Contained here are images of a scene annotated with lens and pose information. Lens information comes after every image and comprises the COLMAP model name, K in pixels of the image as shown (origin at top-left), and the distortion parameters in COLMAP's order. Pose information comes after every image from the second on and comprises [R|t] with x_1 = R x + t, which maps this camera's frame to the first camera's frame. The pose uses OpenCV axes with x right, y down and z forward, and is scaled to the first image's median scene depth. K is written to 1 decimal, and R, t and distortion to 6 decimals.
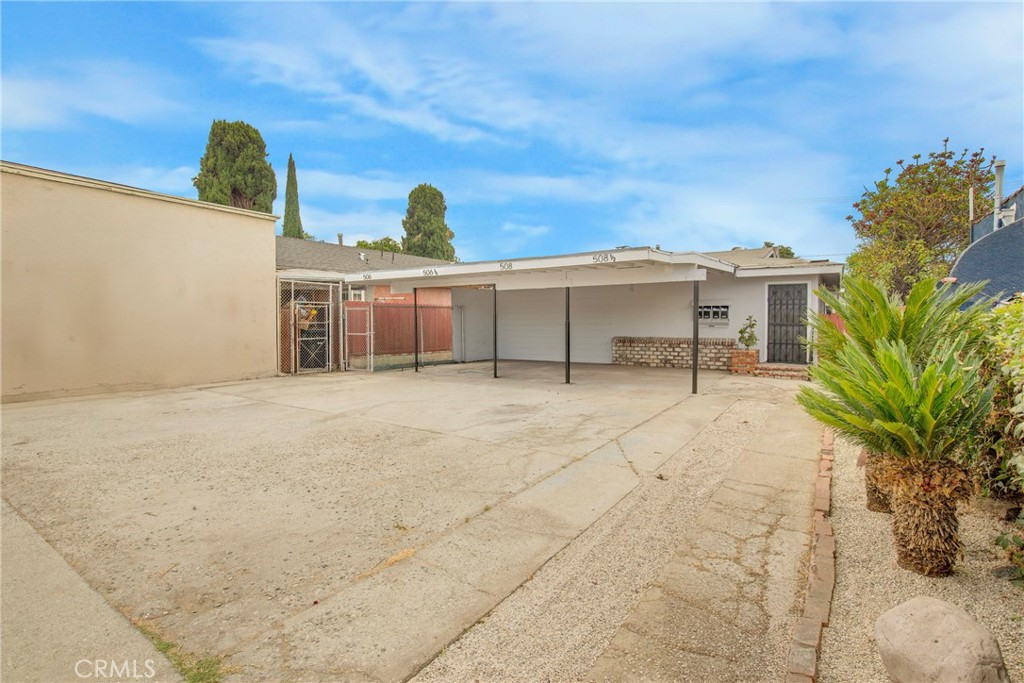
lens RADIAL K [[489.1, 0, 517.3], [0, 489.1, 329.3], [0, 0, 1]] dist [-0.029497, 0.006492]
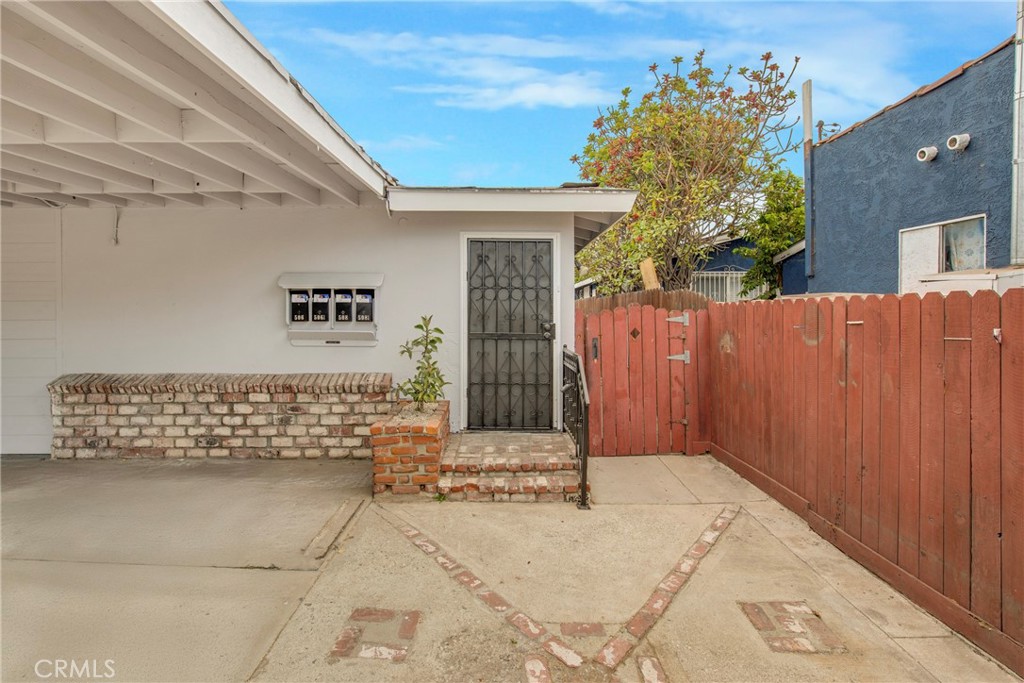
lens RADIAL K [[489.1, 0, 516.7], [0, 489.1, 324.3], [0, 0, 1]] dist [-0.029497, 0.006492]
pose [[0.818214, -0.011291, 0.574804, 0.302255], [0.009001, 0.999936, 0.006829, -0.022133], [-0.574844, -0.000414, 0.818263, 0.616470]]
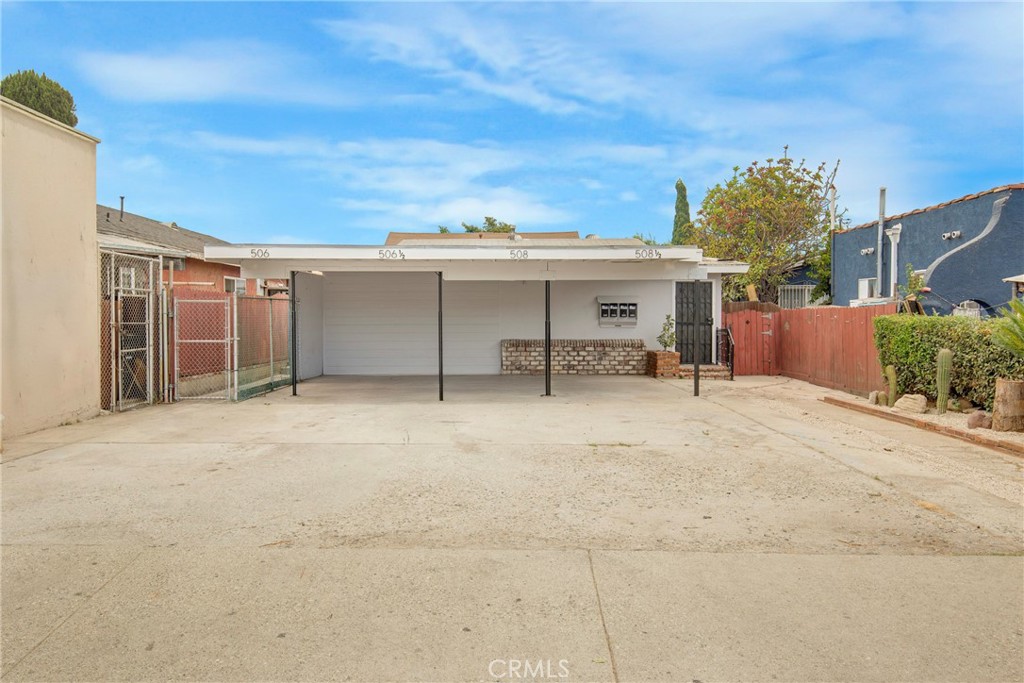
lens RADIAL K [[723.7, 0, 518.9], [0, 723.7, 339.5], [0, 0, 1]] dist [0.013541, -0.005251]
pose [[0.832671, -0.015408, 0.553553, -0.493473], [0.007974, 0.999843, 0.015836, -0.004067], [-0.553710, -0.008772, 0.832663, -0.002815]]
